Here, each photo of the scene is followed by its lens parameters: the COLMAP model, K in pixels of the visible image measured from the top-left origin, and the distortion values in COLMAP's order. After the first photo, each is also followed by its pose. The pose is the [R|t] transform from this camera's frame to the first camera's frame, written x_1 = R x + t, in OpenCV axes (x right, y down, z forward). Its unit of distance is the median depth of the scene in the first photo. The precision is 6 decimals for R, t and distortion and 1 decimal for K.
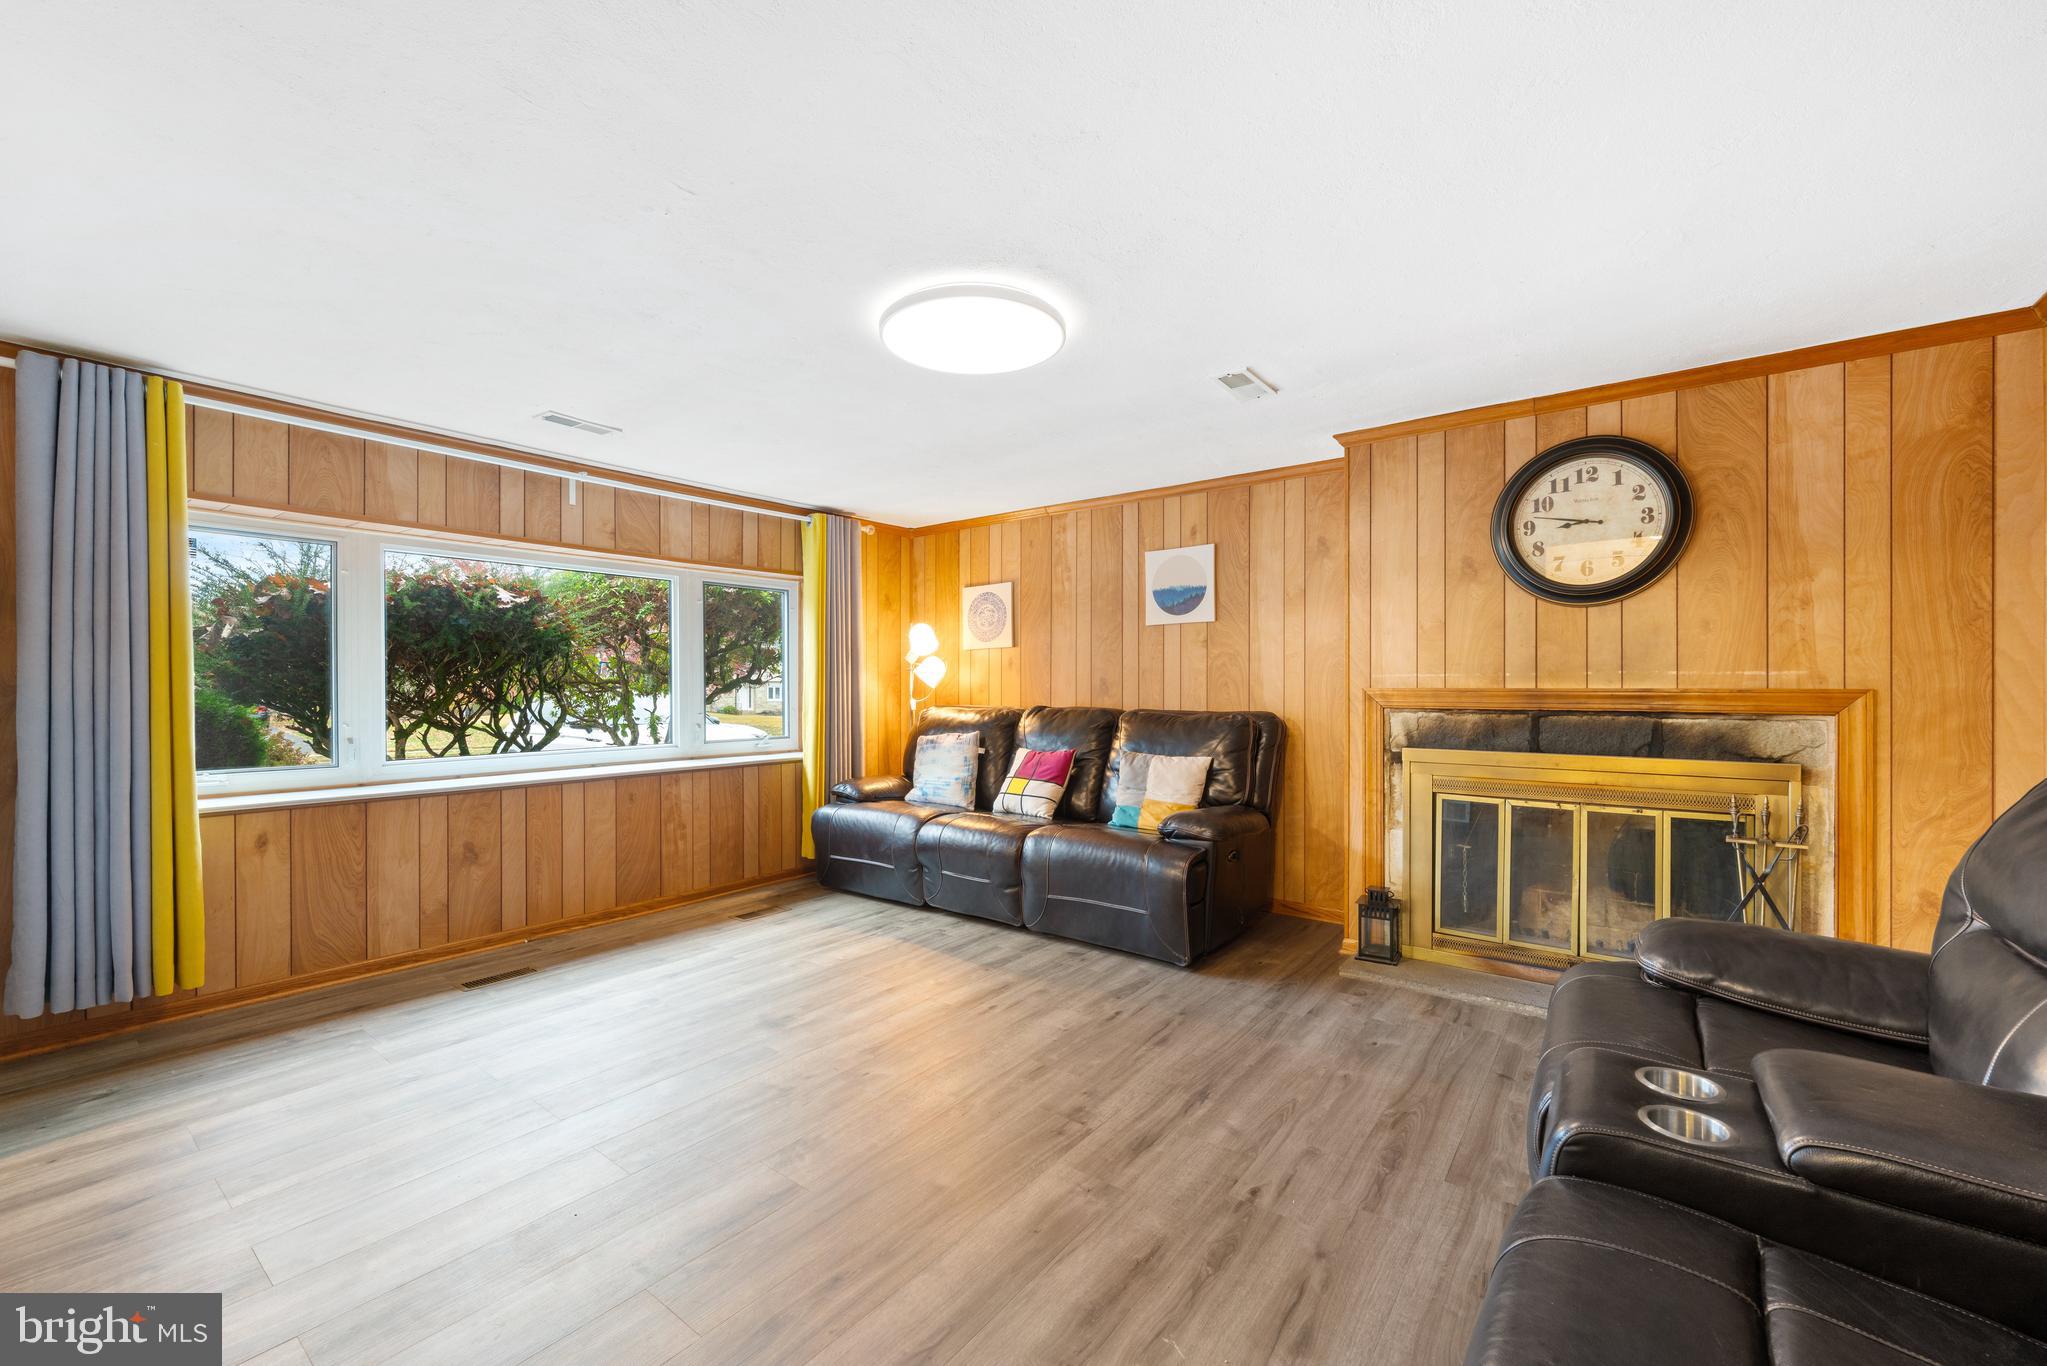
lens RADIAL K [[830.7, 0, 1024.2], [0, 830.7, 688.2], [0, 0, 1]] dist [0.001763, 0.000229]
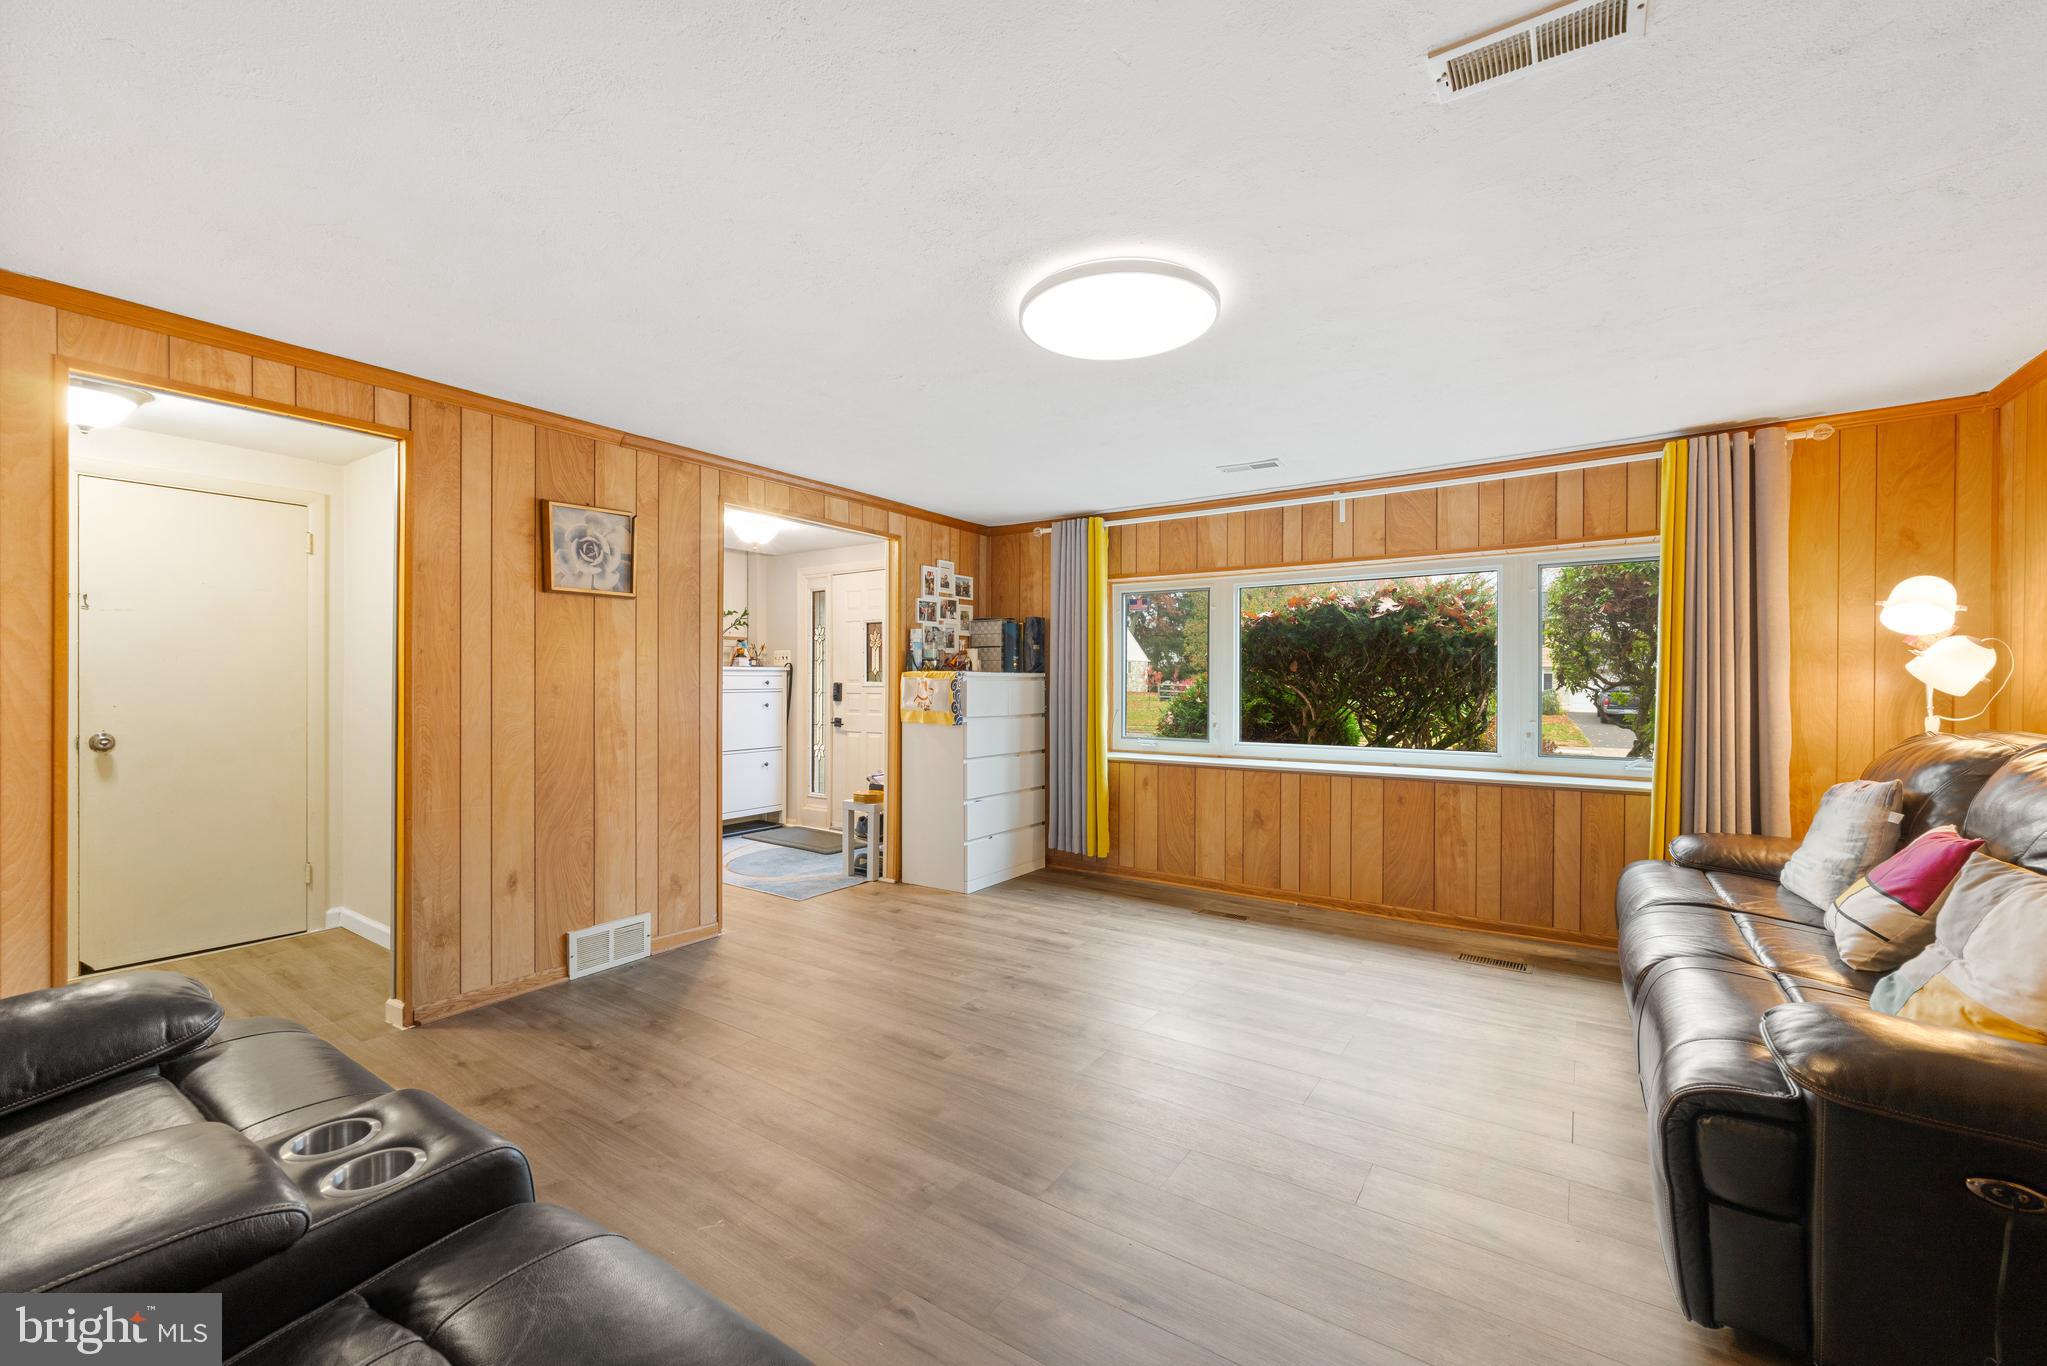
lens RADIAL K [[847.9, 0, 1019.1], [0, 847.9, 672.8], [0, 0, 1]] dist [0.002153, 0.000368]
pose [[0.028613, -0.009567, -0.999545, 0.675253], [-0.005374, 0.999938, -0.009724, -0.010547], [0.999576, 0.005650, 0.028560, 0.652168]]
